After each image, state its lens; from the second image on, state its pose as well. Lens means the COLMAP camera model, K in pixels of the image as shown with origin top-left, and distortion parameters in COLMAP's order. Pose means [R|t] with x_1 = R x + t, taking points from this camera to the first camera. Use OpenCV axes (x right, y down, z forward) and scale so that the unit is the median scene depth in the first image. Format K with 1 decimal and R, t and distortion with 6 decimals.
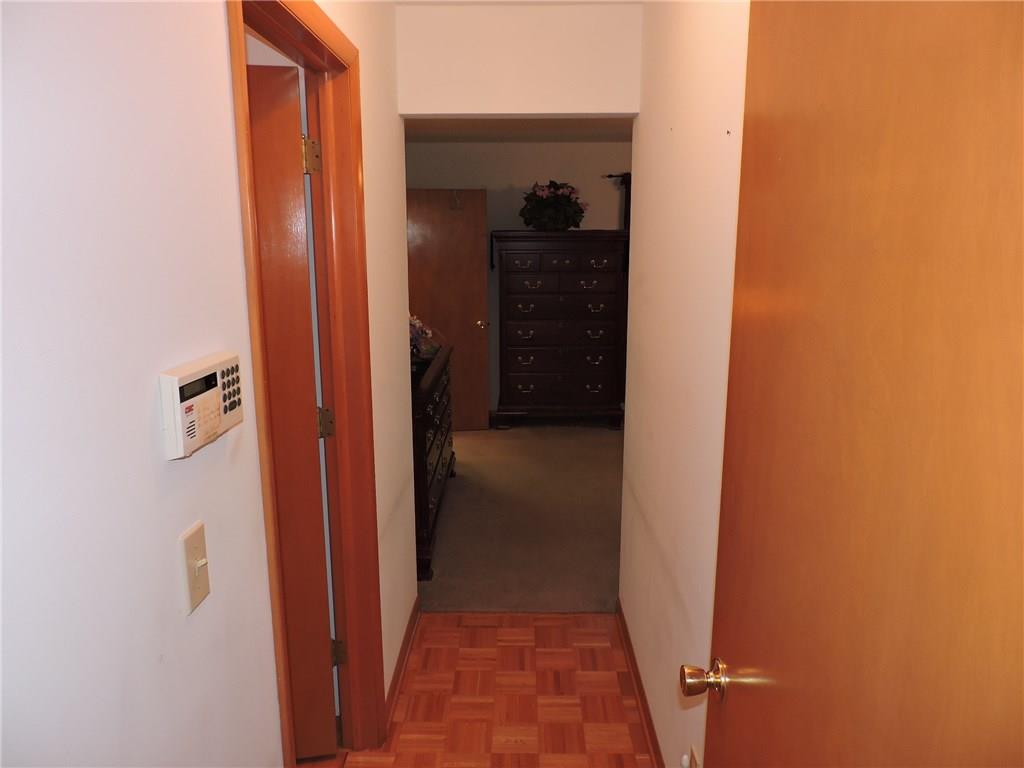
lens RADIAL K [[725.7, 0, 513.6], [0, 725.7, 383.2], [0, 0, 1]] dist [-0.018989, -0.000521]
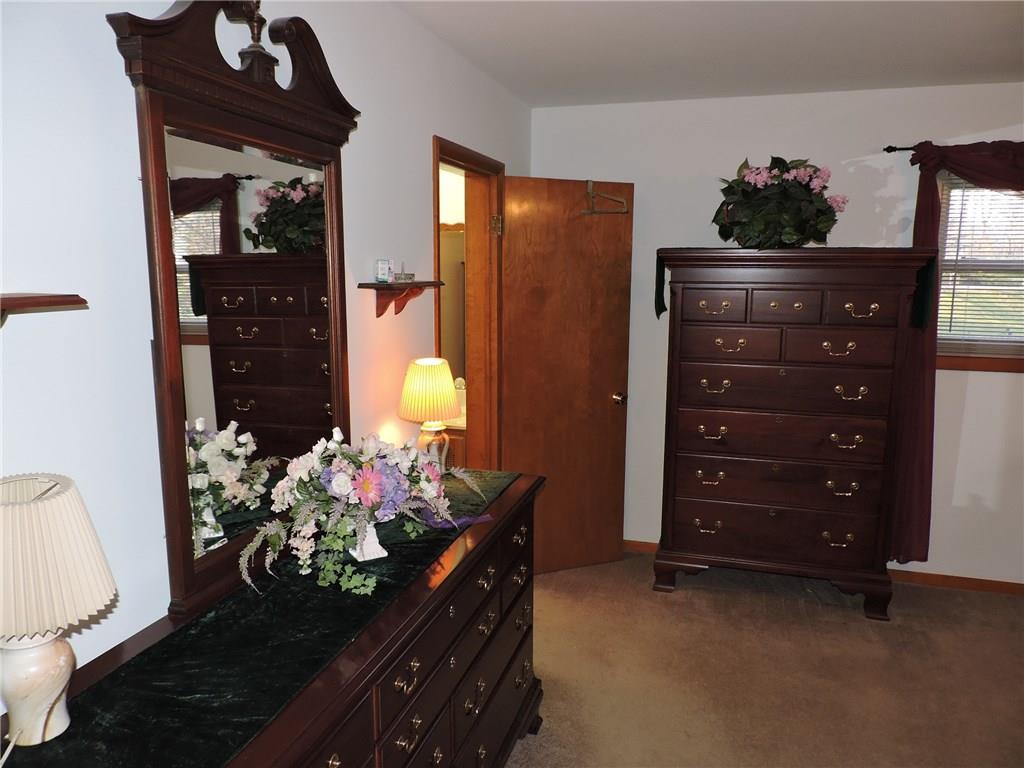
lens RADIAL K [[725.7, 0, 514.3], [0, 725.7, 384.1], [0, 0, 1]] dist [-0.018989, -0.000521]
pose [[0.956014, 0.055506, -0.288022, 0.030494], [-0.064966, 0.997613, -0.023384, -0.082840], [0.286037, 0.041067, 0.957338, 0.427915]]
